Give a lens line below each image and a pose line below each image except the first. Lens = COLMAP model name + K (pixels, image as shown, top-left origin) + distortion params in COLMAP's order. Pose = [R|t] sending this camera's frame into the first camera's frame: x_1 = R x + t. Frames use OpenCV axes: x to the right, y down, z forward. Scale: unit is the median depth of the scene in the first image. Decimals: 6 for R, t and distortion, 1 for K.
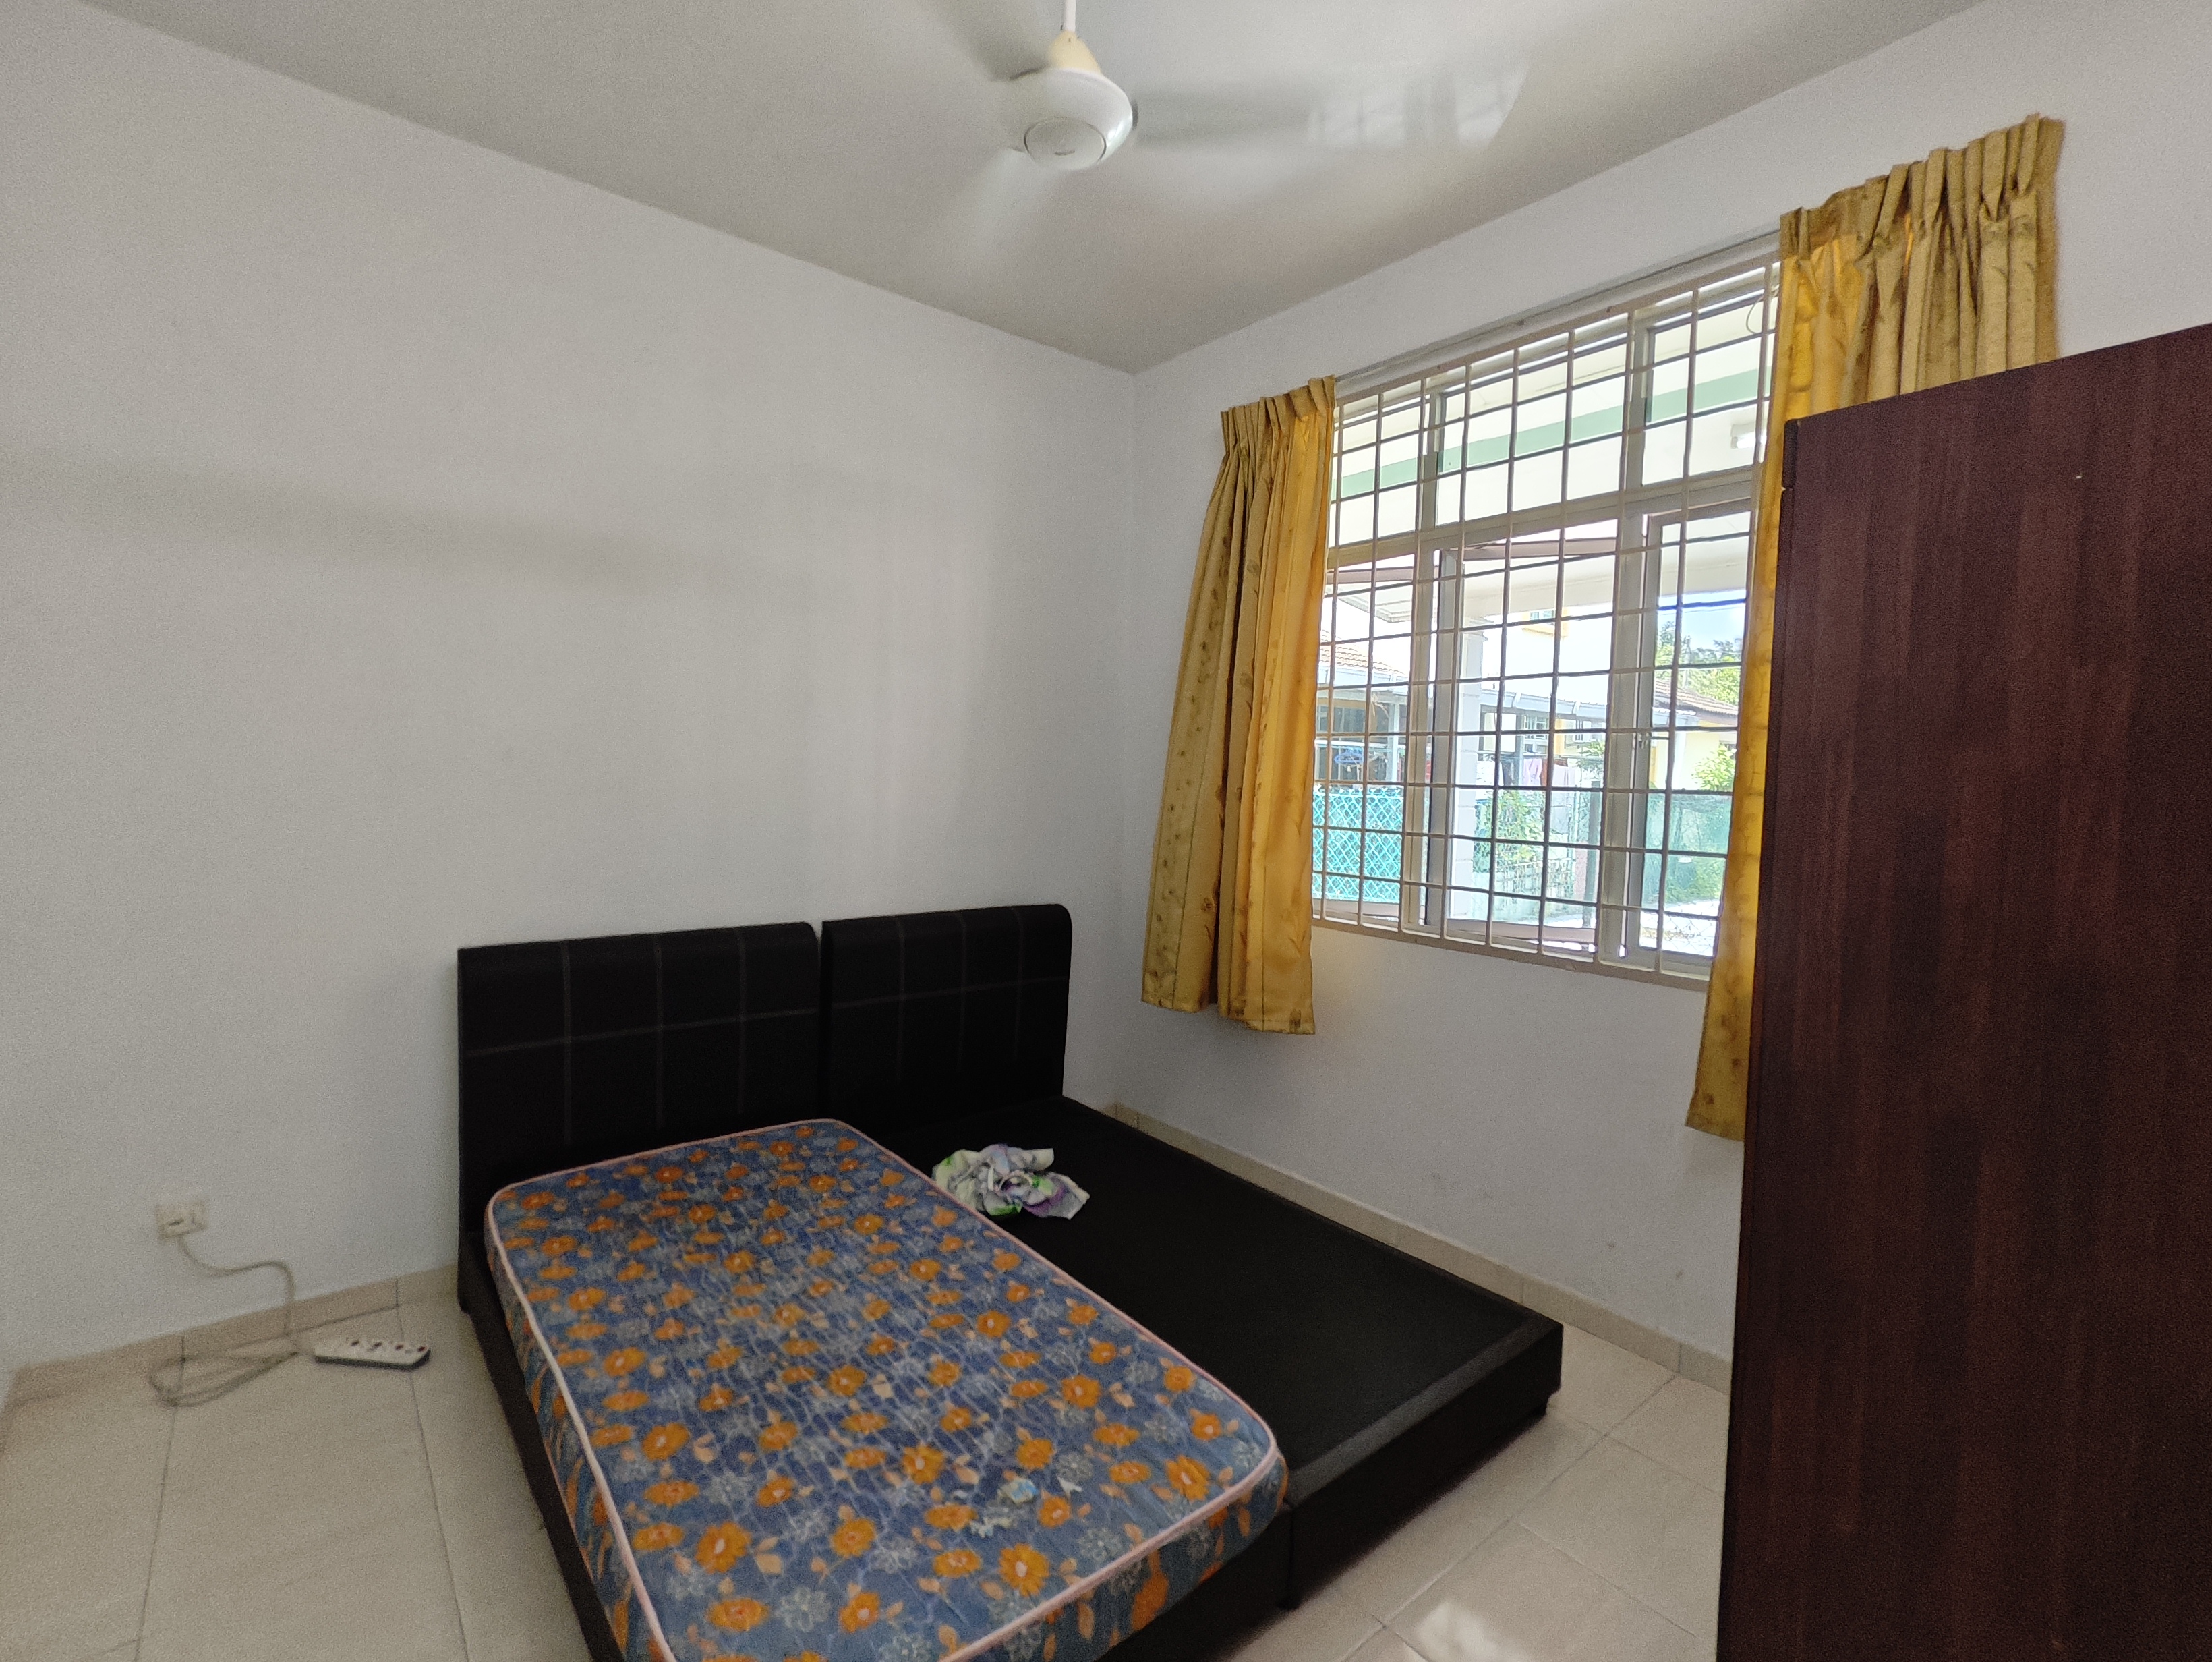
lens RADIAL K [[1010.8, 0, 1102.9], [0, 1010.8, 831.9], [0, 0, 1]] dist [0.009707, 0.001373]
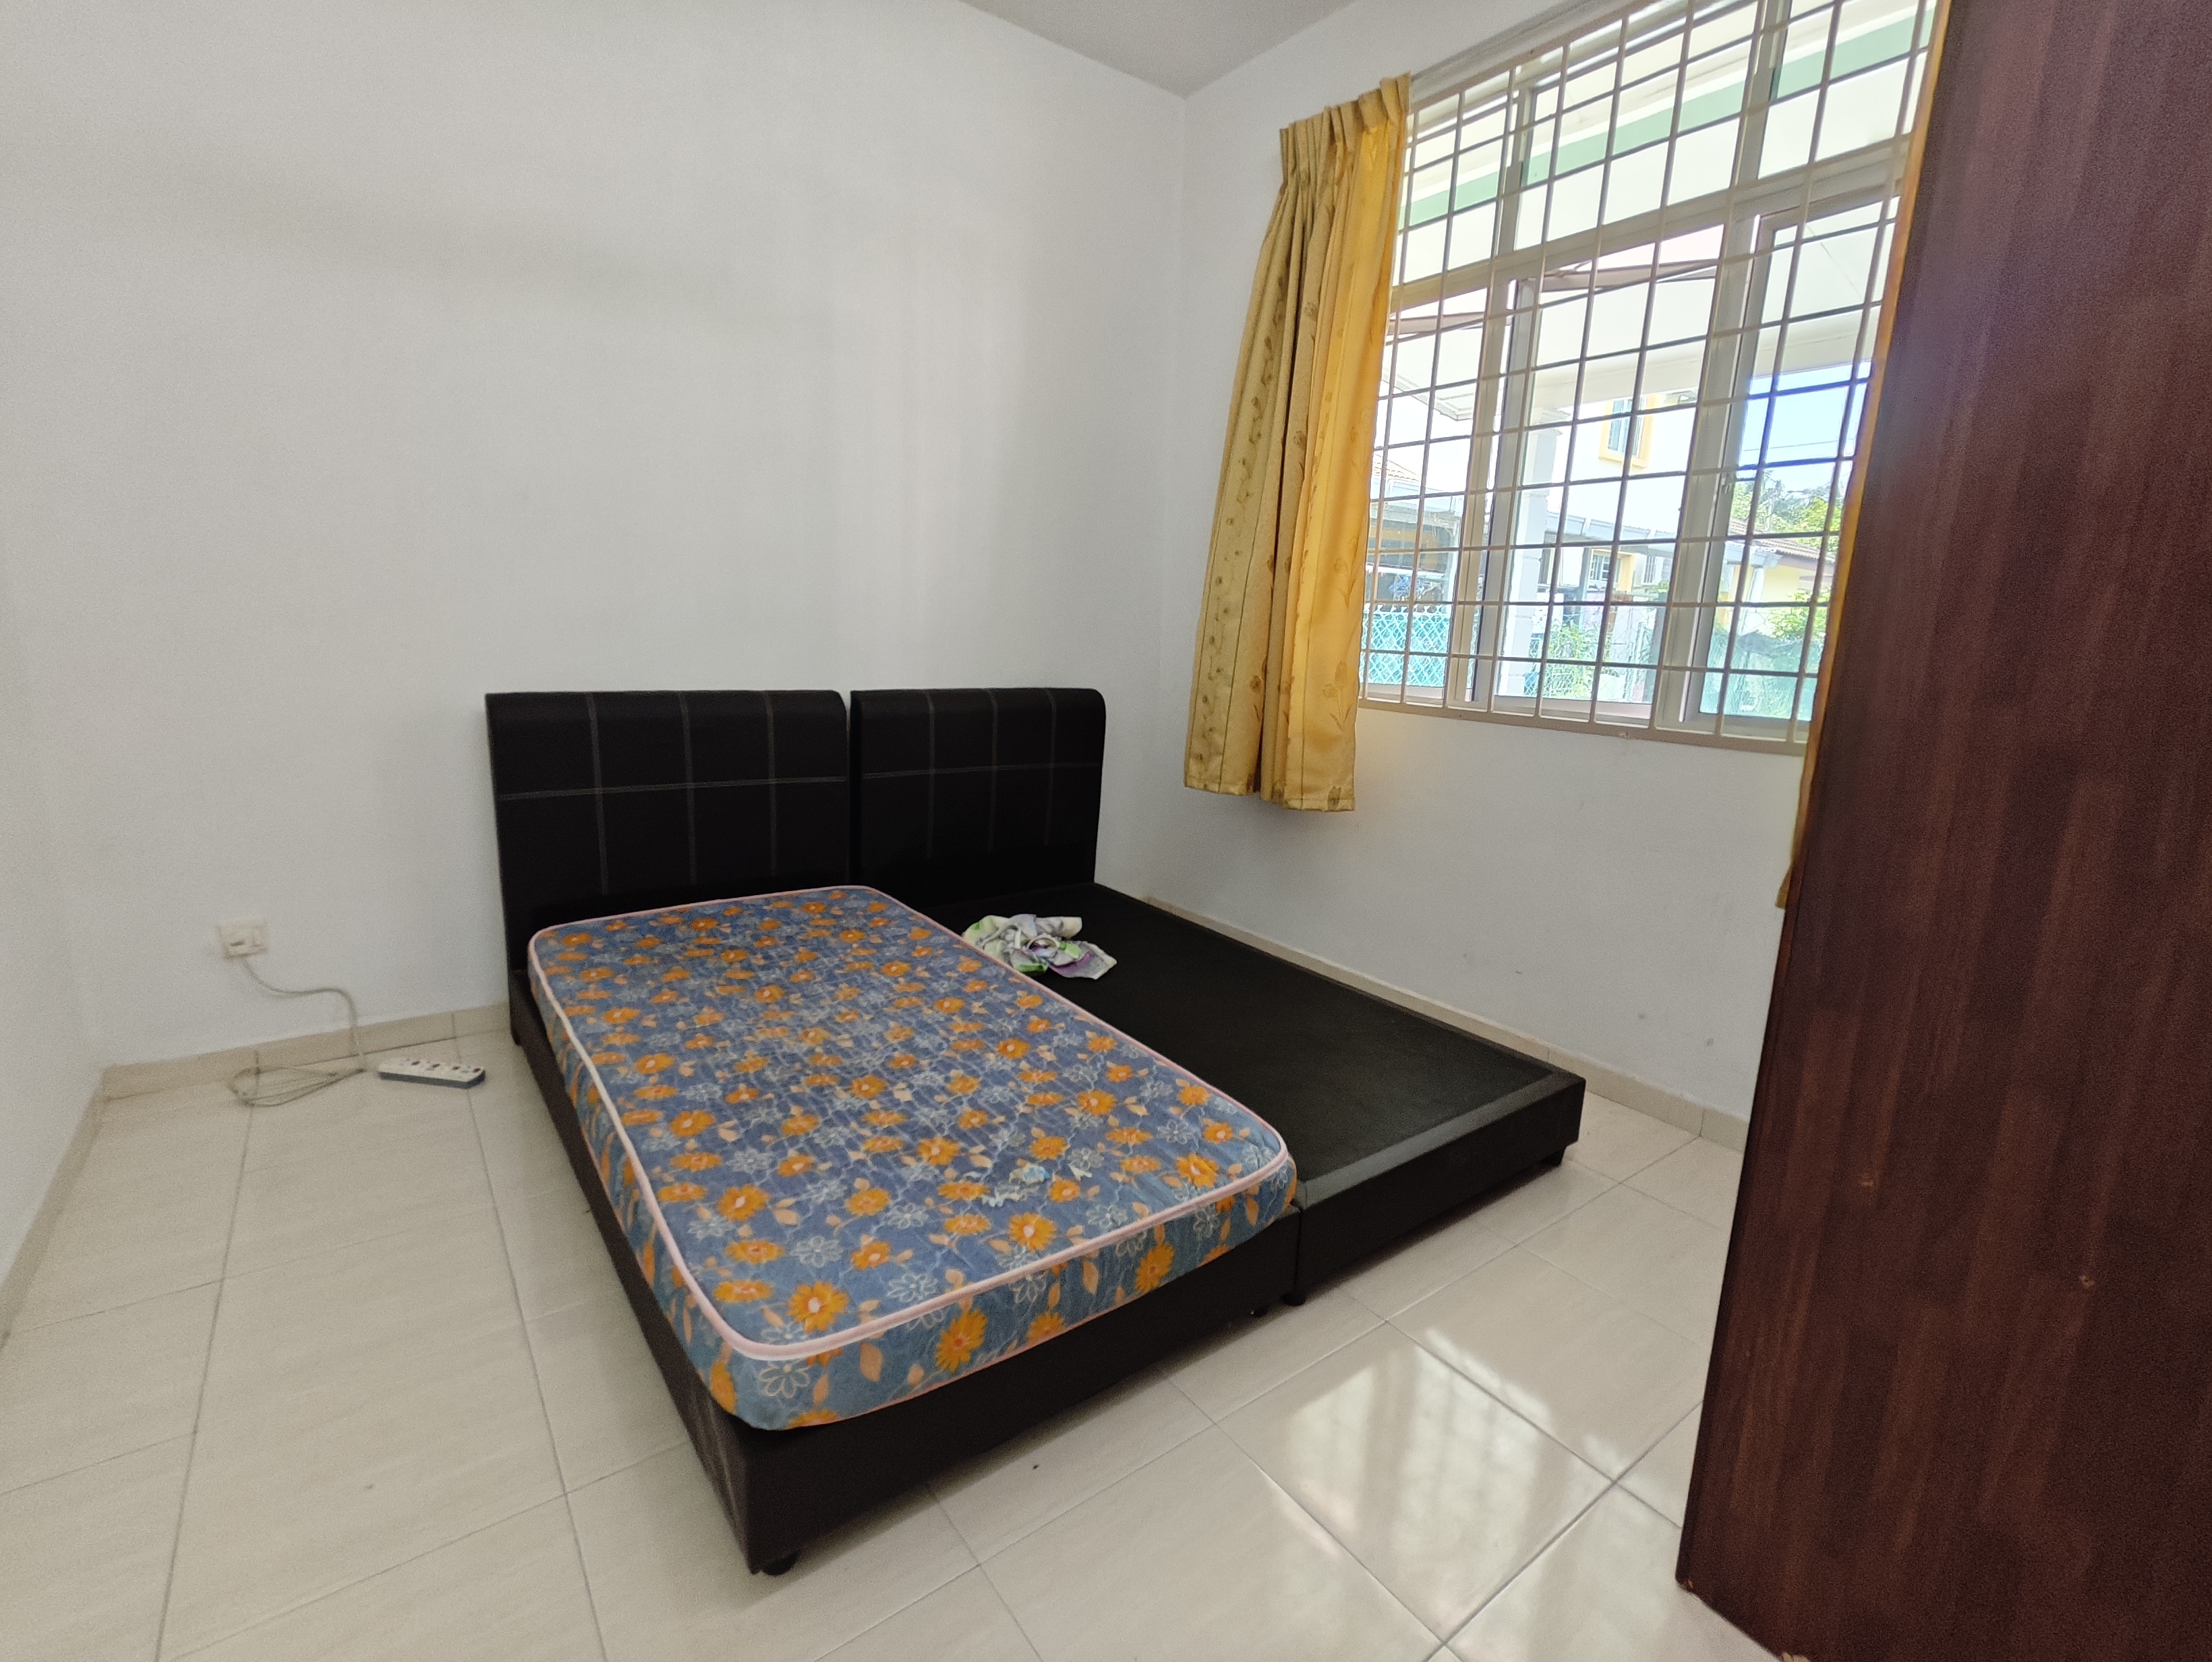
lens RADIAL K [[1010.8, 0, 1102.6], [0, 1010.8, 819.3], [0, 0, 1]] dist [0.009707, 0.001373]
pose [[0.998813, 0.021109, -0.043889, 0.016844], [-0.014909, 0.990450, 0.137062, 0.095926], [0.046363, -0.136245, 0.989590, 0.027312]]
